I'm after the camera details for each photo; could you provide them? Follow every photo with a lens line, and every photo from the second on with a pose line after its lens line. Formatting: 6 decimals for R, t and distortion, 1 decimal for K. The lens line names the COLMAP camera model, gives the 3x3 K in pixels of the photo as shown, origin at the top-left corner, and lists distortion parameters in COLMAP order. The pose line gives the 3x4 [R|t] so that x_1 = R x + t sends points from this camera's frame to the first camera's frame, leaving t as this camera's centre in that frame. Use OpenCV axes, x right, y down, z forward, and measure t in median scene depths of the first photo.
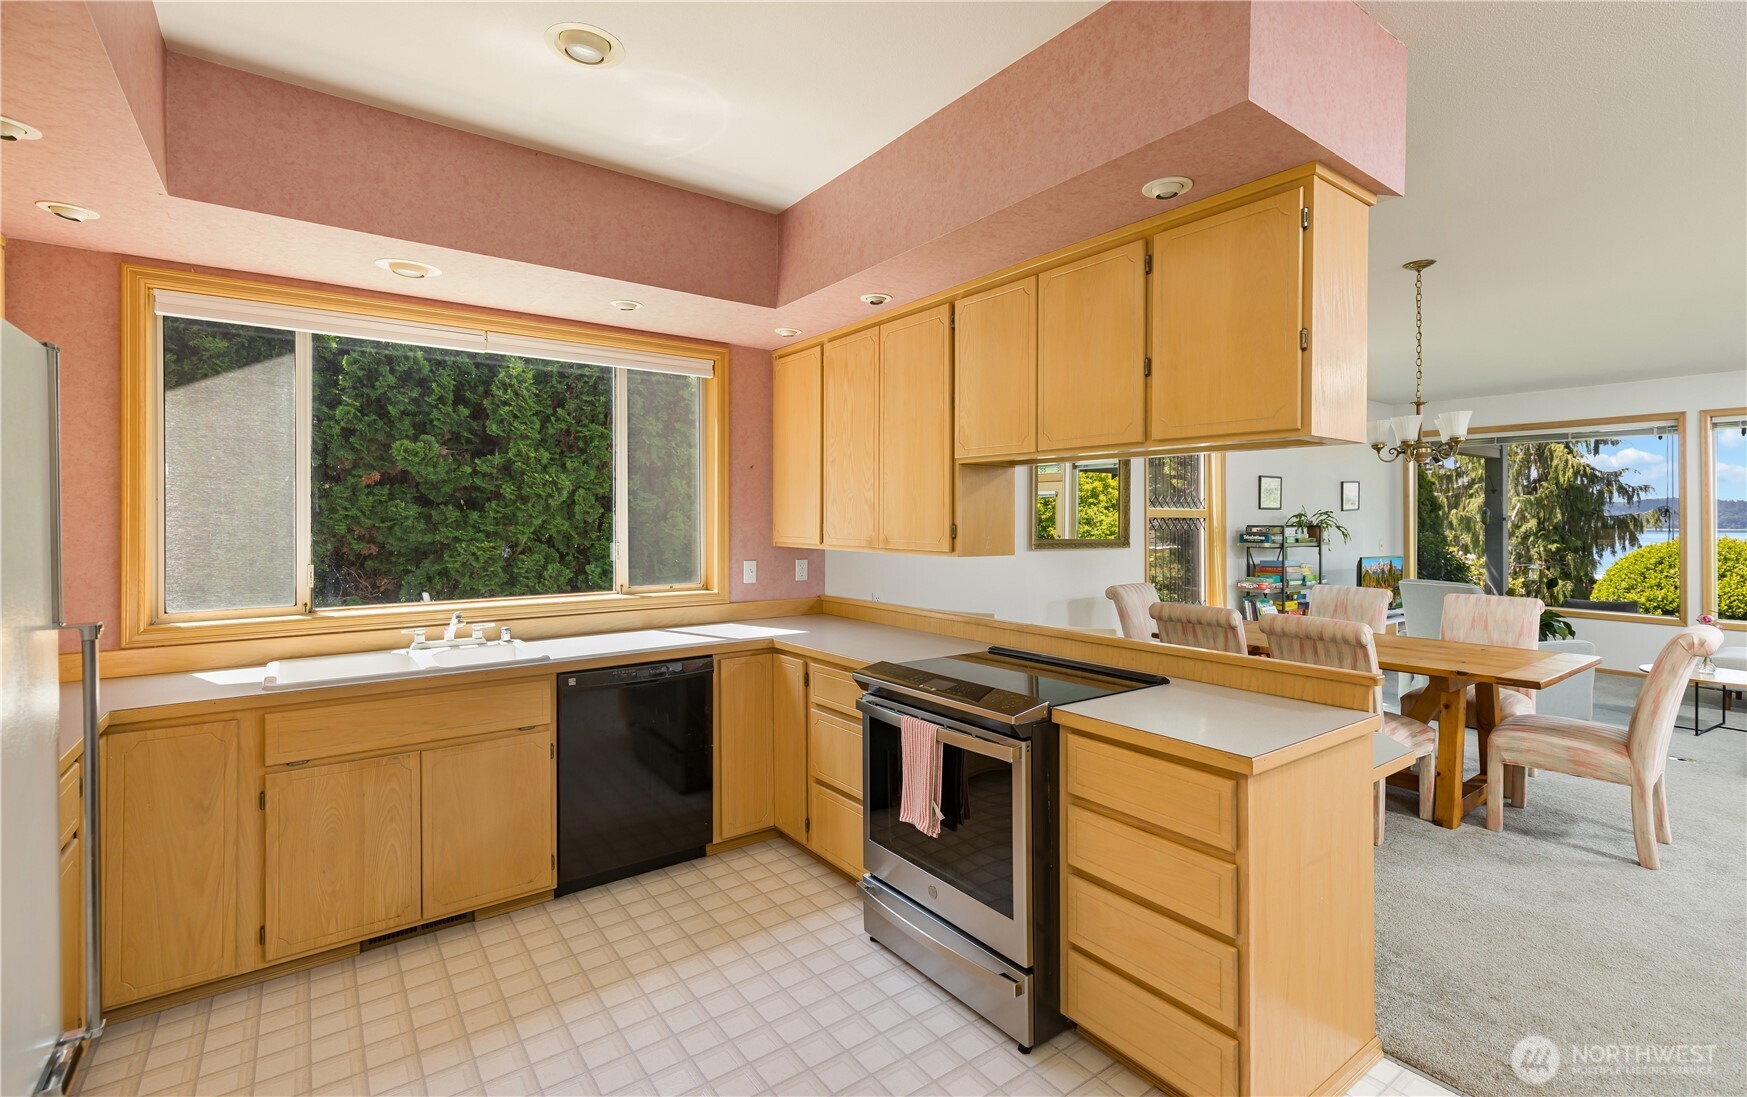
lens RADIAL K [[785.7, 0, 882.1], [0, 785.7, 514.4], [0, 0, 1]] dist [0.005910, 0.000296]
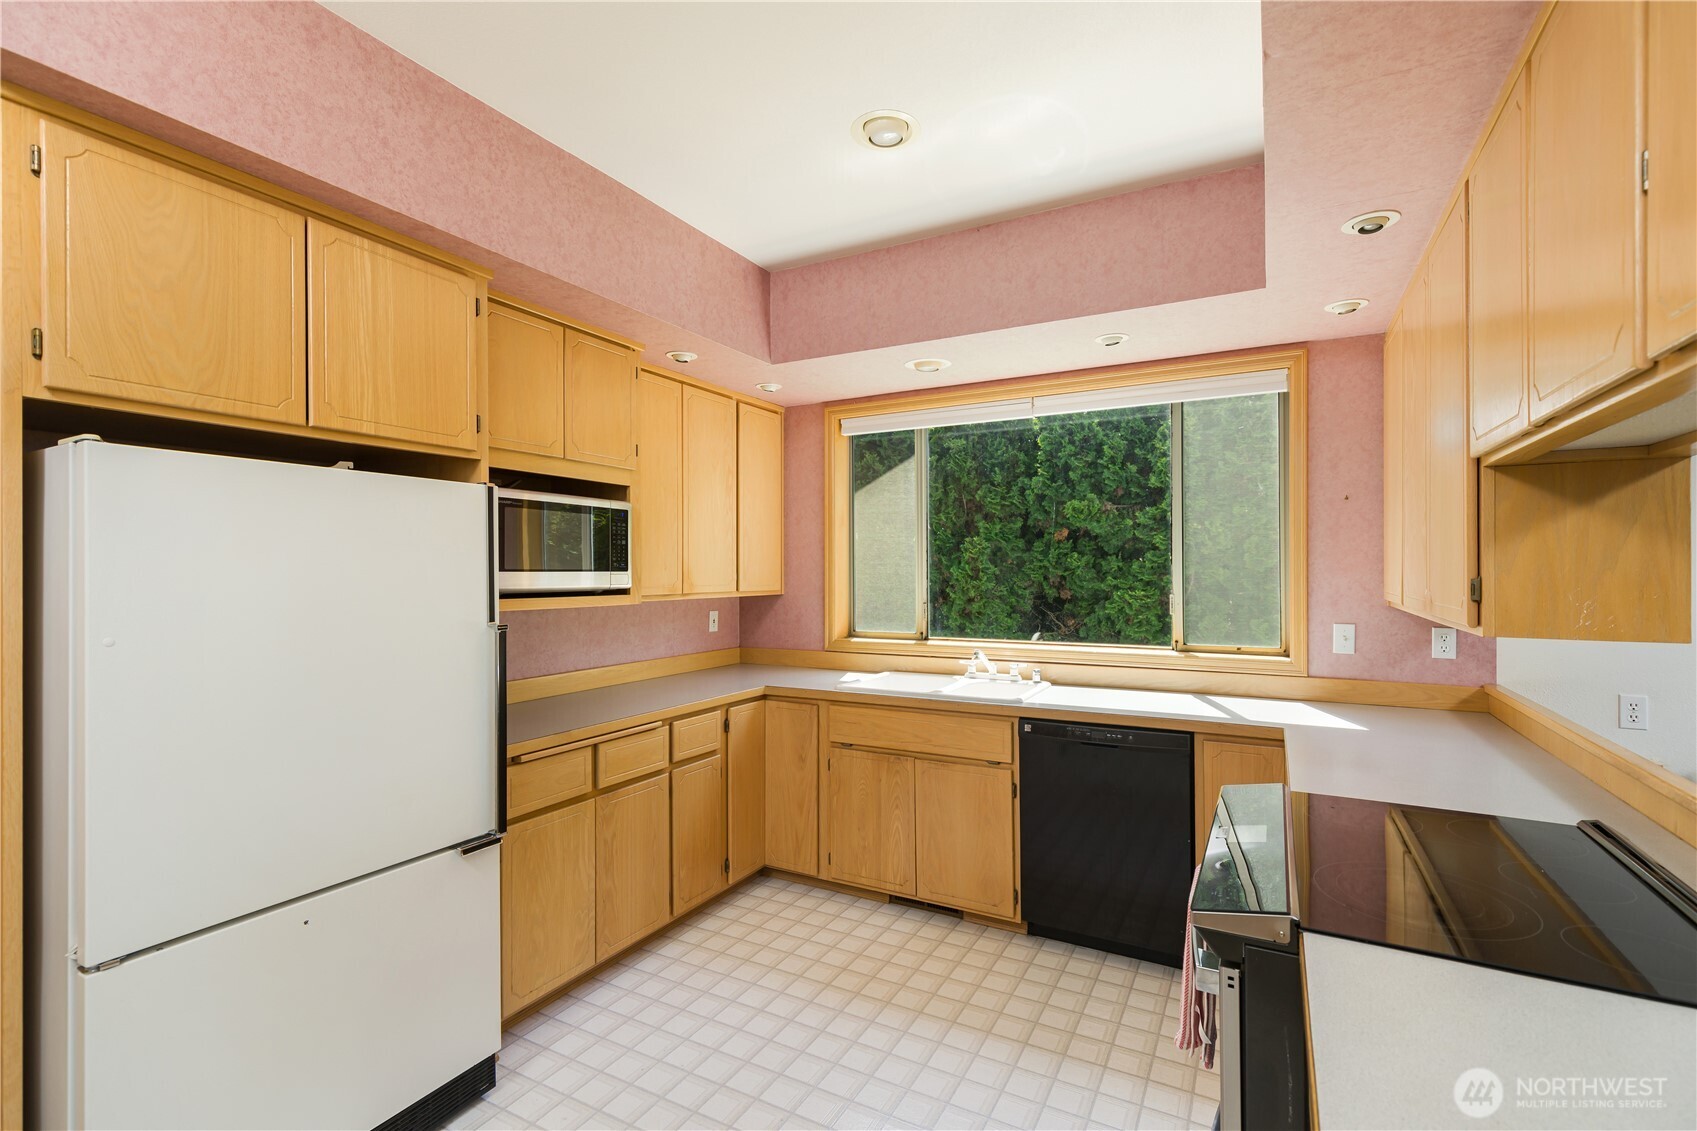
lens RADIAL K [[754.9, 0, 857.1], [0, 754.9, 567.4], [0, 0, 1]] dist [0.013764, 0.000239]
pose [[0.424659, -0.003705, -0.905346, 0.243527], [0.007376, 0.999973, -0.000632, 0.001994], [0.905323, -0.006410, 0.424675, 0.231810]]
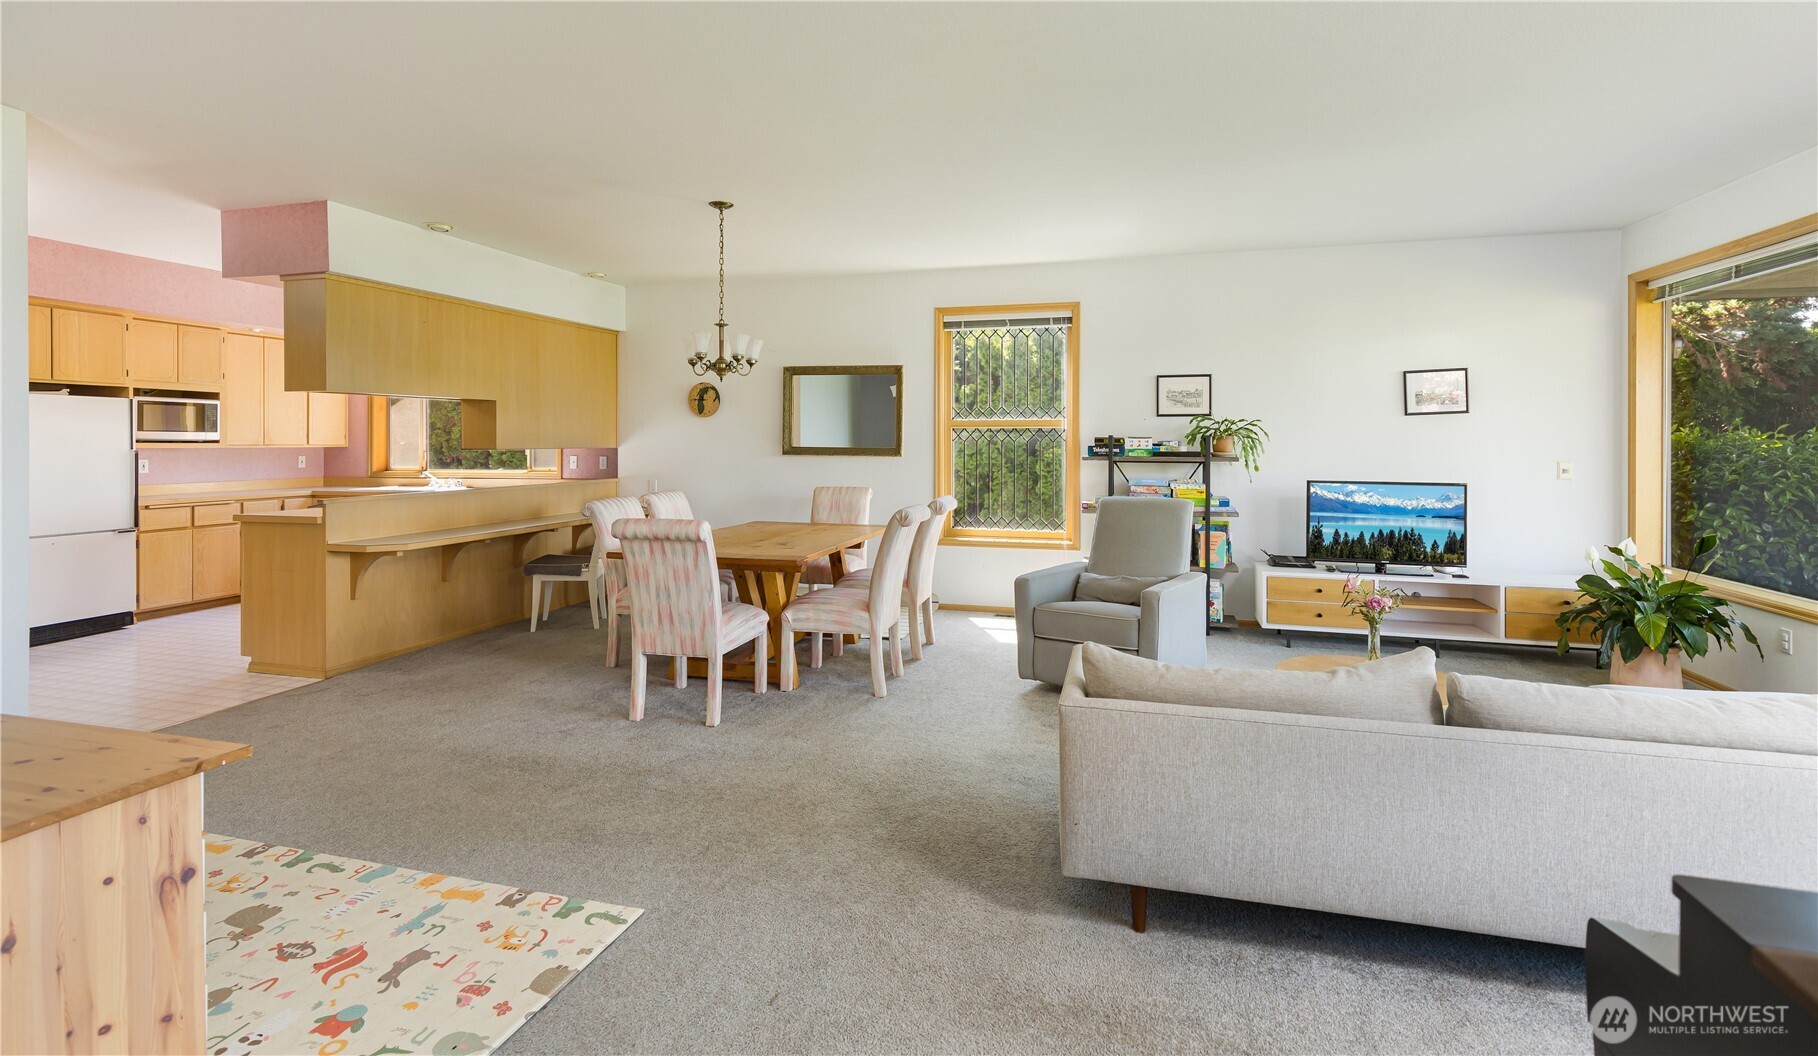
lens RADIAL K [[822.2, 0, 891.2], [0, 822.2, 444.4], [0, 0, 1]] dist [0.014562, -0.001484]
pose [[0.606209, 0.002100, -0.795303, 1.457160], [0.006146, 0.999954, 0.007325, 0.020876], [0.795282, -0.009328, 0.606169, 0.378214]]
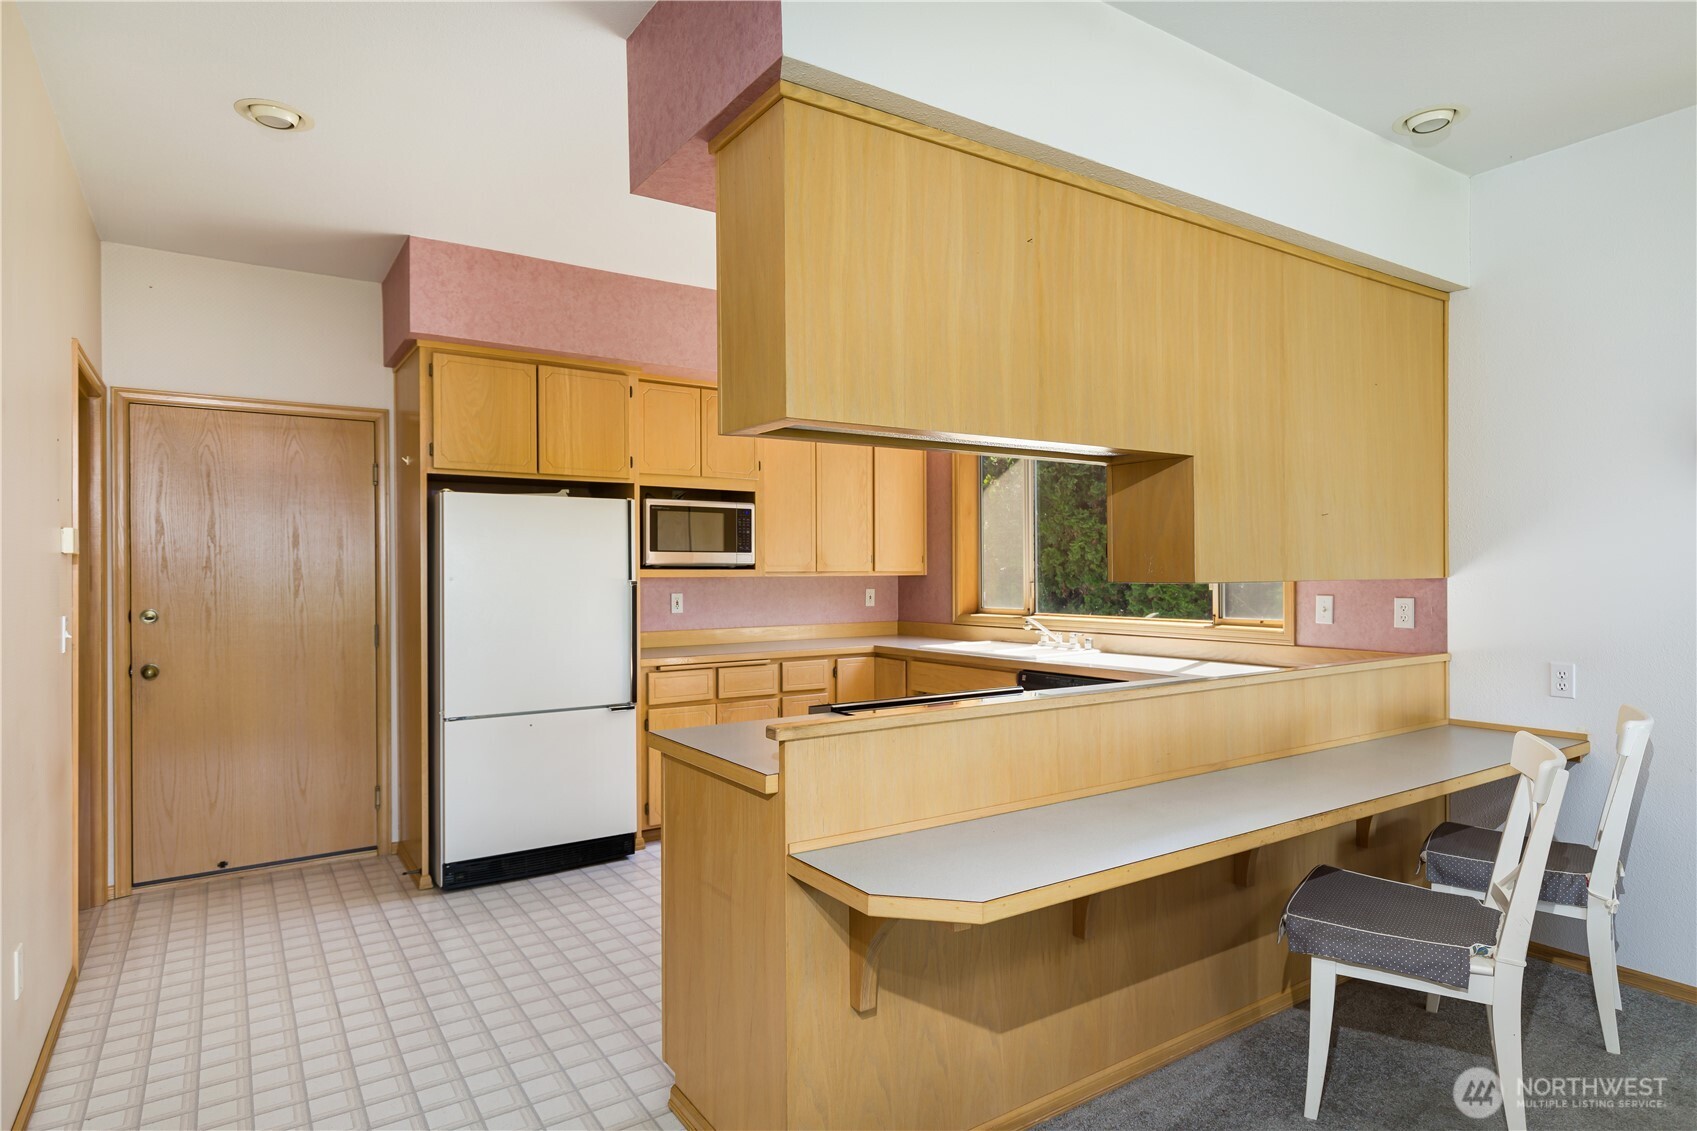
lens RADIAL K [[939.9, 0, 865.2], [0, 939.9, 569.1], [0, 0, 1]] dist [0.027411, -0.000526]
pose [[-0.038836, -0.001071, -0.999245, 0.666900], [0.010839, 0.999940, -0.001493, 0.024656], [0.999187, -0.010889, -0.038822, 0.488858]]
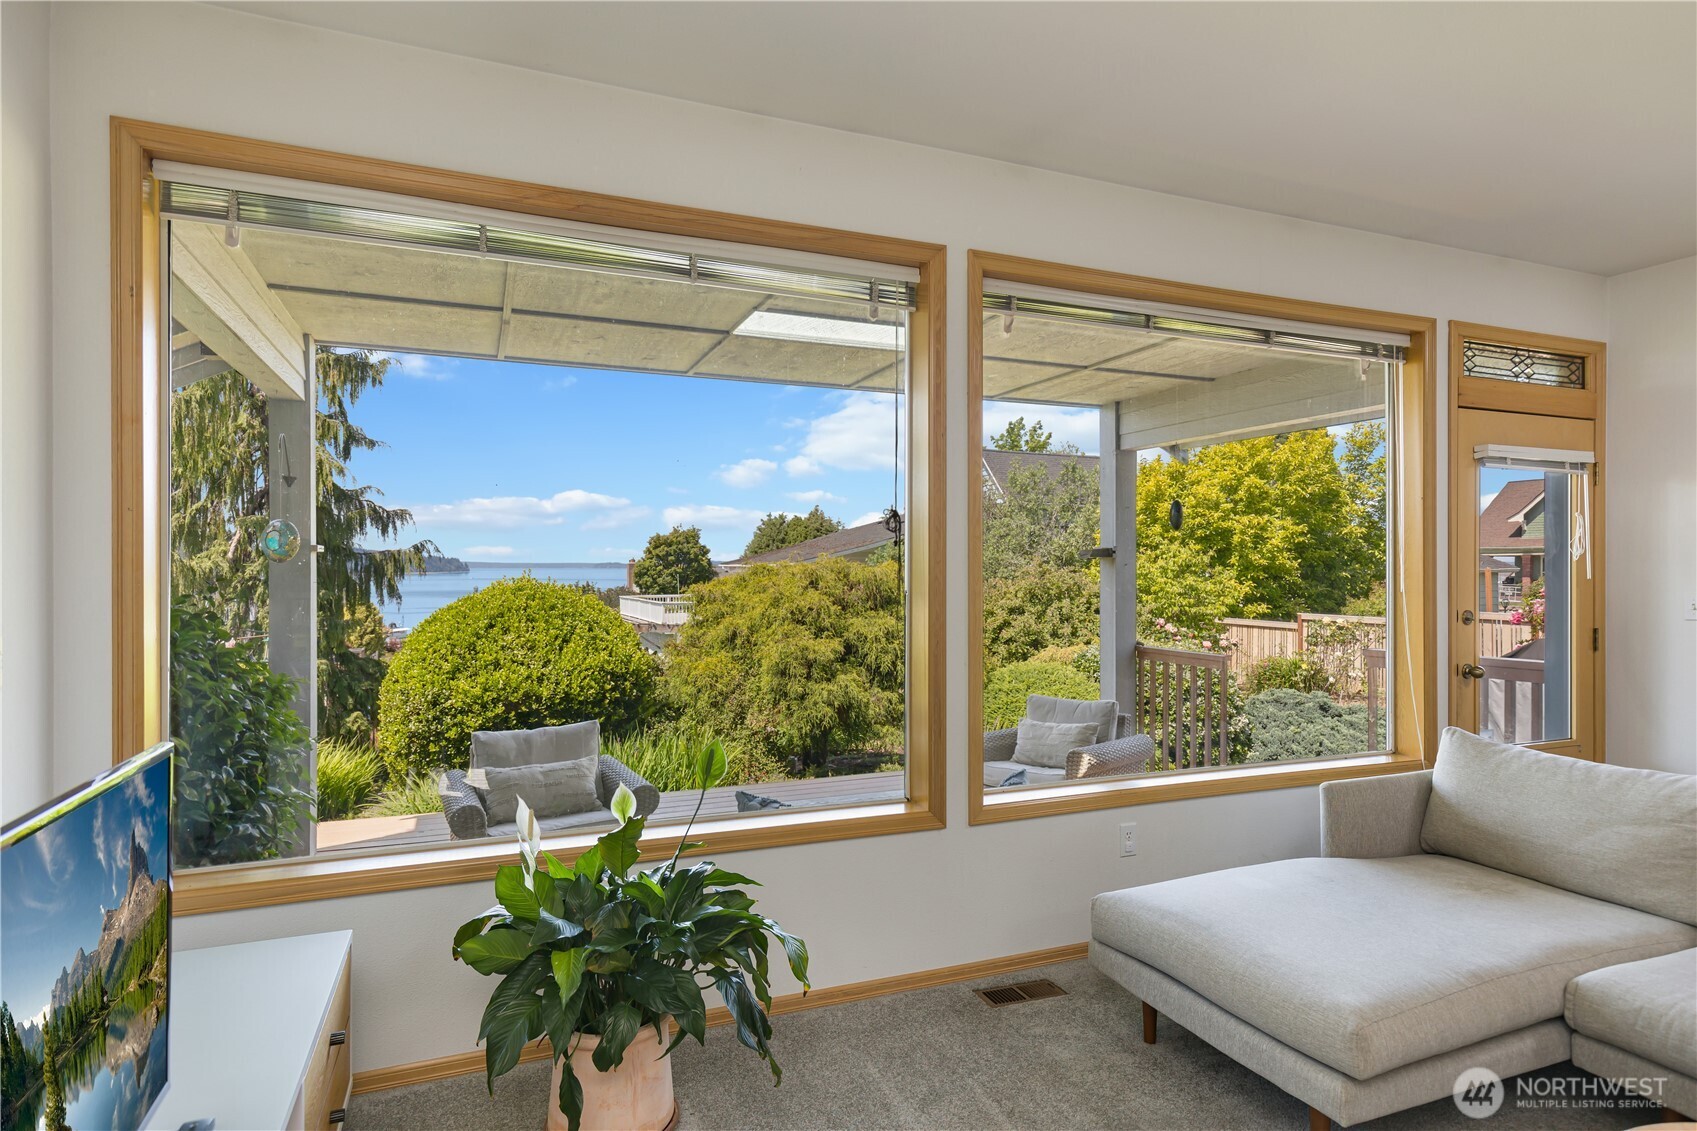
lens RADIAL K [[939.9, 0, 872.8], [0, 939.9, 550.6], [0, 0, 1]] dist [0.027411, -0.000526]
pose [[0.242092, 0.013089, 0.970165, 0.845311], [-0.007145, 0.999906, -0.011707, 0.022528], [-0.970227, -0.004097, 0.242163, 1.333140]]
